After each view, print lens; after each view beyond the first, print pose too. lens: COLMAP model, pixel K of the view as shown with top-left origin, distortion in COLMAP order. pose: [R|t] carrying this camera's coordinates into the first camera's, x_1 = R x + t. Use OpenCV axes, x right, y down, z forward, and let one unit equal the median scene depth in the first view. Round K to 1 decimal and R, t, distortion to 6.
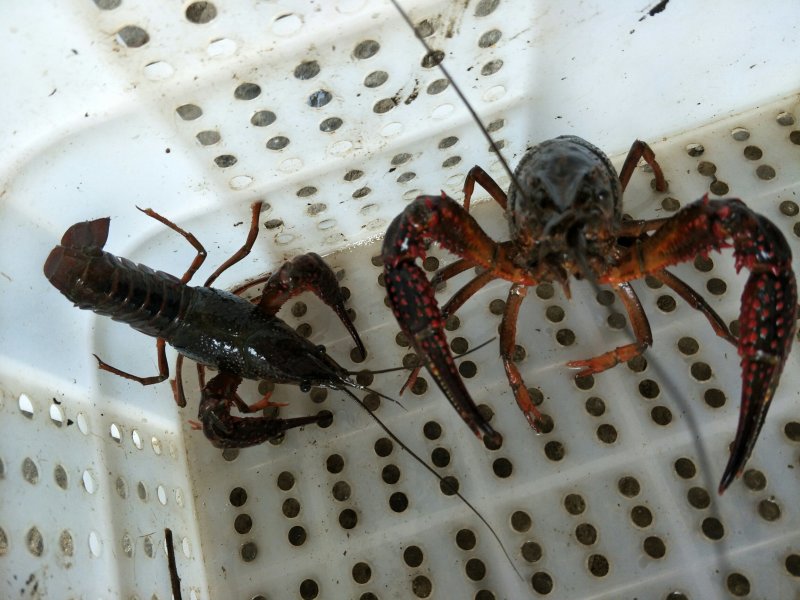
lens RADIAL K [[626.2, 0, 400.0], [0, 626.2, 300.0], [0, 0, 1]] dist [-0.045136, -0.002169]
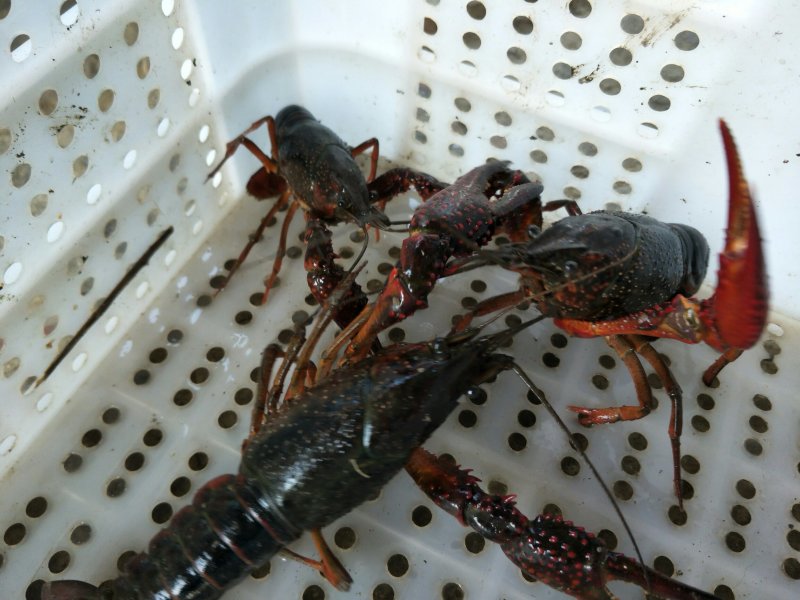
lens RADIAL K [[626.2, 0, 400.0], [0, 626.2, 300.0], [0, 0, 1]] dist [-0.045136, -0.002169]
pose [[0.714510, 0.669523, -0.203013, 0.280107], [-0.692118, 0.718826, -0.065291, 0.279565], [0.102217, 0.187160, 0.976997, -0.069171]]
